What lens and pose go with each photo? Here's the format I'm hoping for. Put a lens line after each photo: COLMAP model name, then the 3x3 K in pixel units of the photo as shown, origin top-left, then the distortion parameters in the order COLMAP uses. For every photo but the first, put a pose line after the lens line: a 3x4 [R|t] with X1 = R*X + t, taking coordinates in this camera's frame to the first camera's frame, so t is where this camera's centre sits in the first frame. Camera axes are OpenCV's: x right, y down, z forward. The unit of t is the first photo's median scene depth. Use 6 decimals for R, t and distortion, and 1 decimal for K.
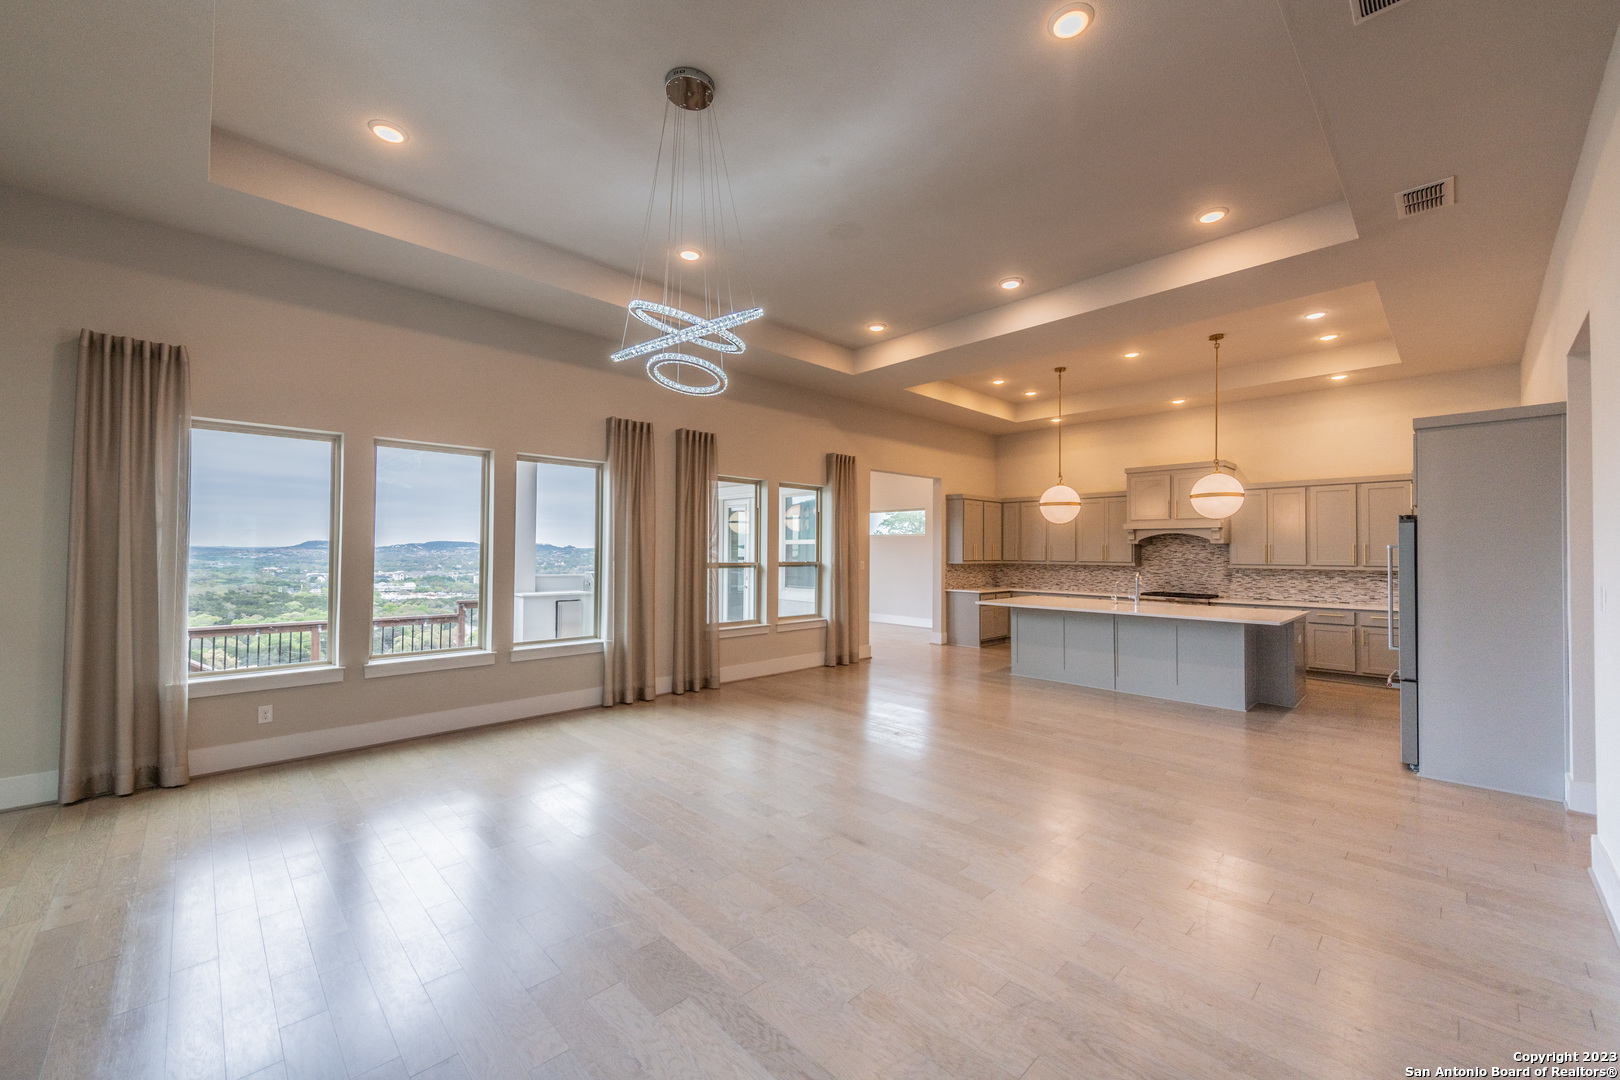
lens RADIAL K [[637.2, 0, 812.3], [0, 637.2, 543.0], [0, 0, 1]] dist [0.008279, -0.001268]
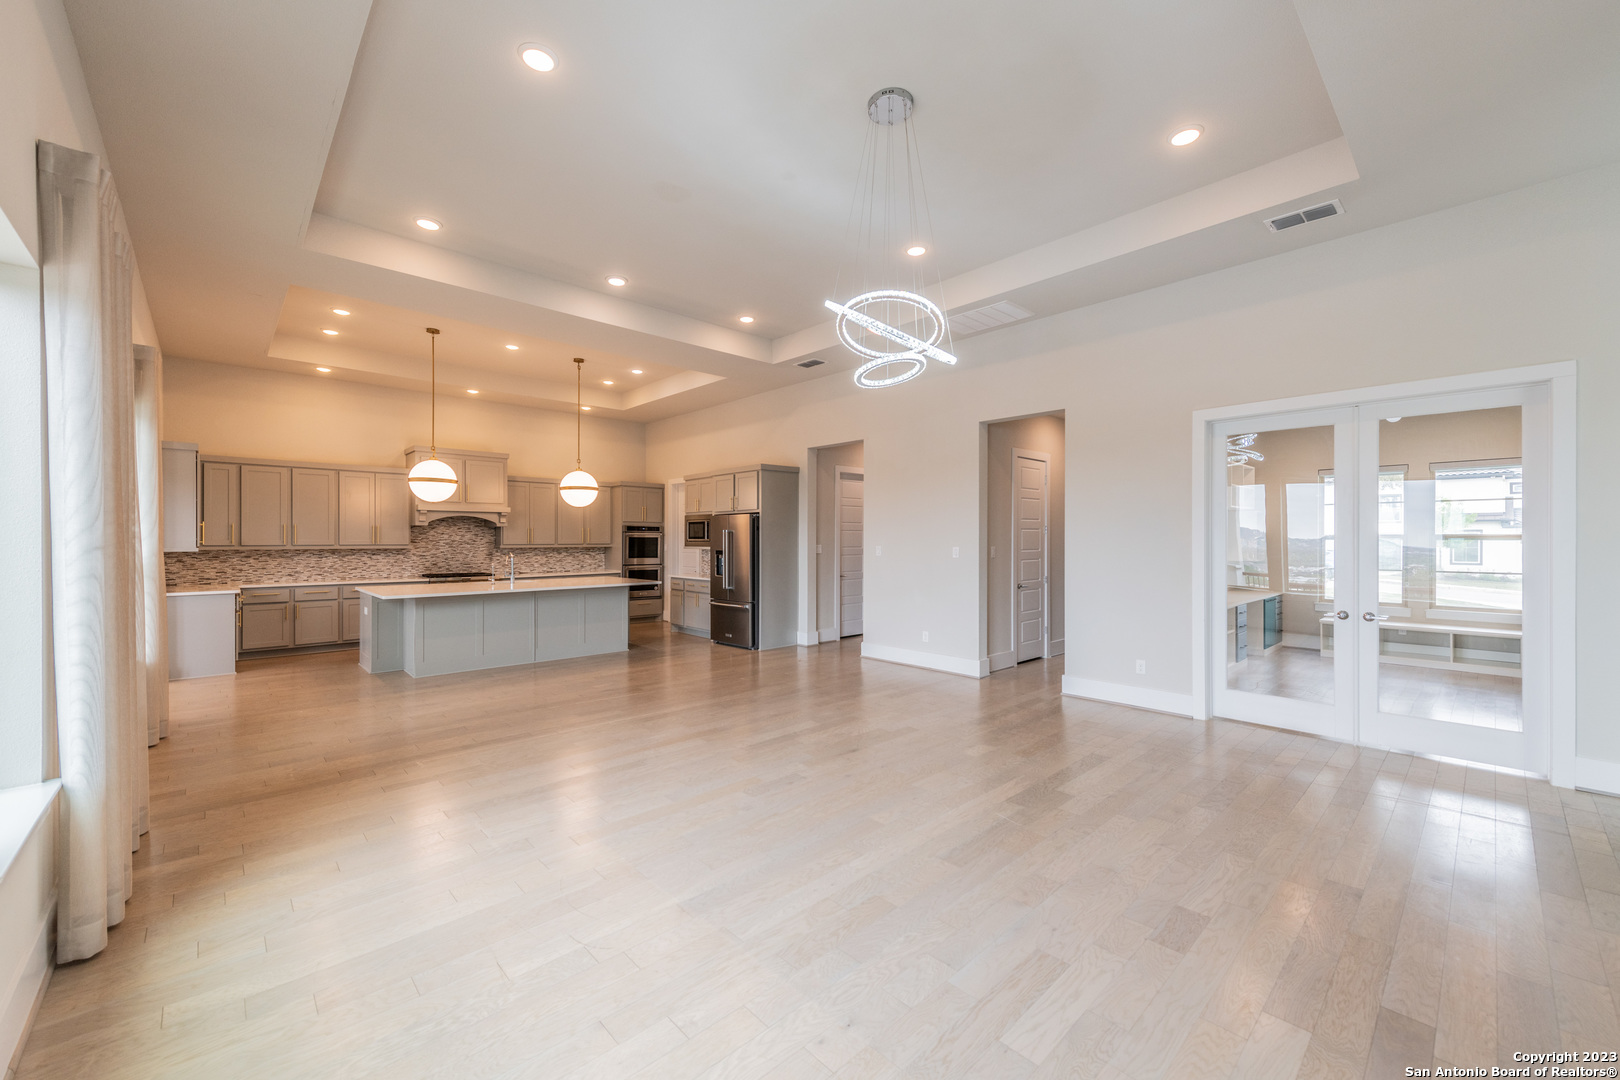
lens RADIAL K [[637.2, 0, 826.9], [0, 637.2, 530.8], [0, 0, 1]] dist [0.008279, -0.001268]
pose [[-0.015537, 0.008931, 0.999839, -0.462494], [-0.012378, 0.999882, -0.009124, 0.010948], [-0.999803, -0.012518, -0.015425, 0.401926]]
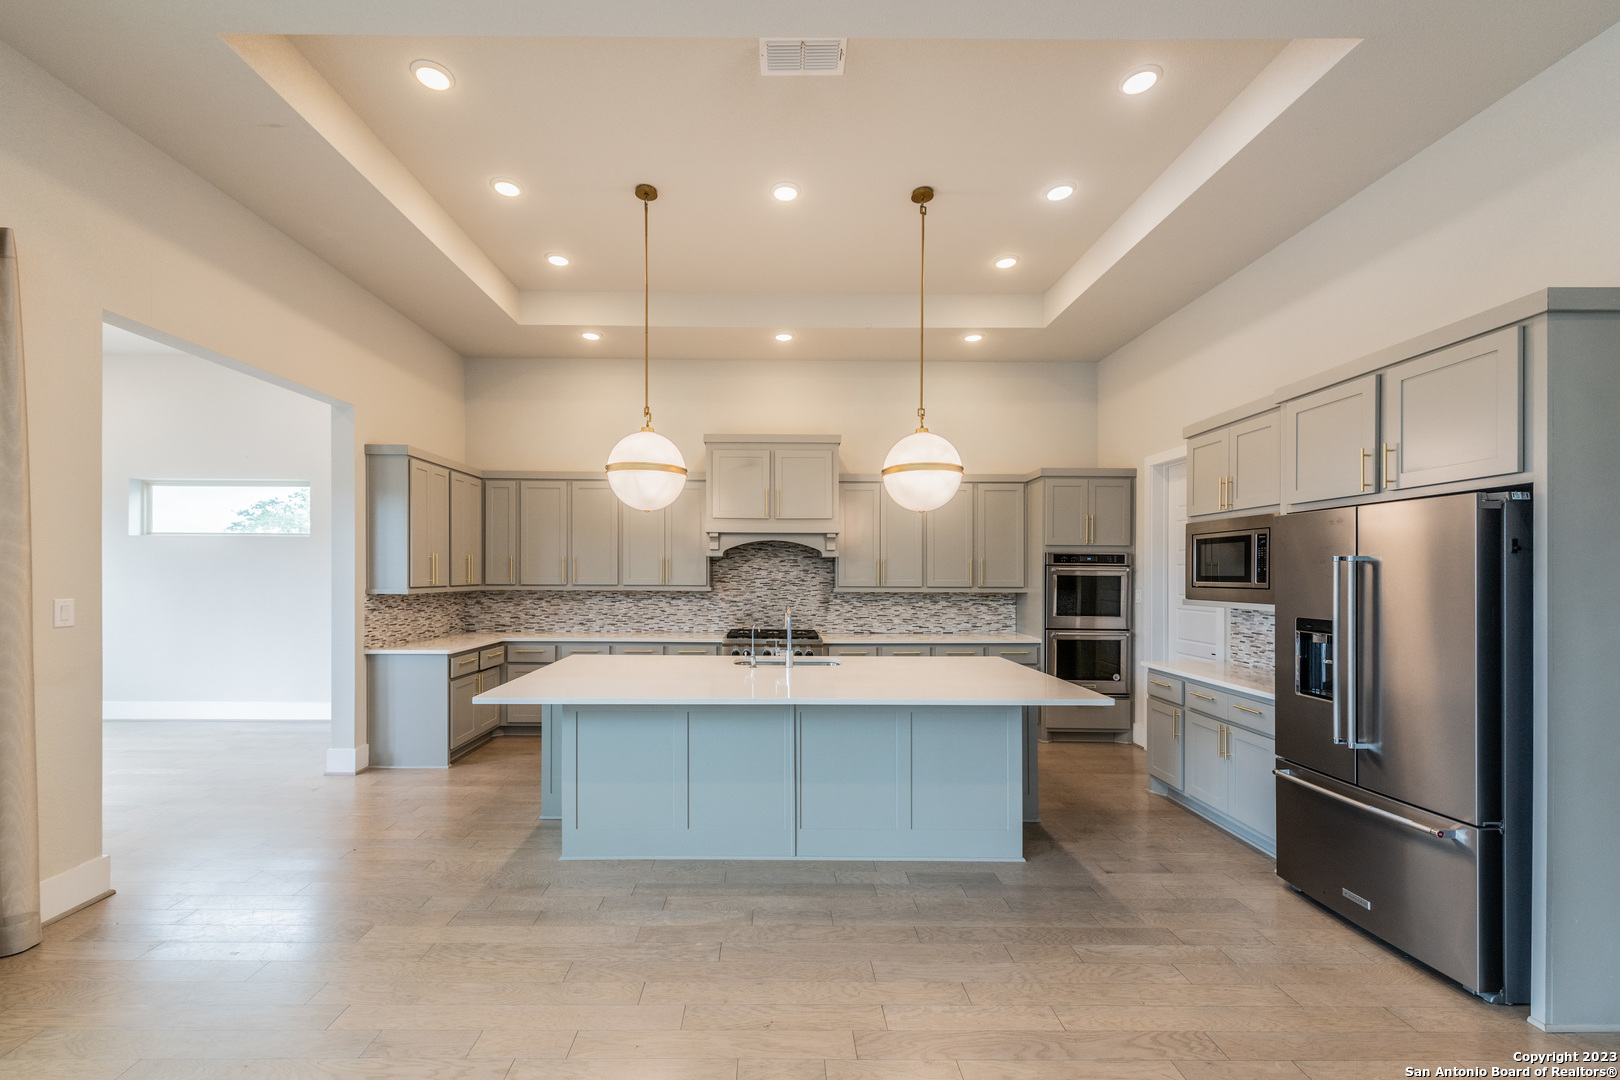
lens RADIAL K [[637.2, 0, 767.7], [0, 637.2, 576.7], [0, 0, 1]] dist [0.008279, -0.001268]
pose [[0.699531, -0.005577, 0.714581, 0.091915], [-0.009882, 0.999798, 0.017478, 0.010013], [-0.714534, -0.019288, 0.699335, 0.521186]]
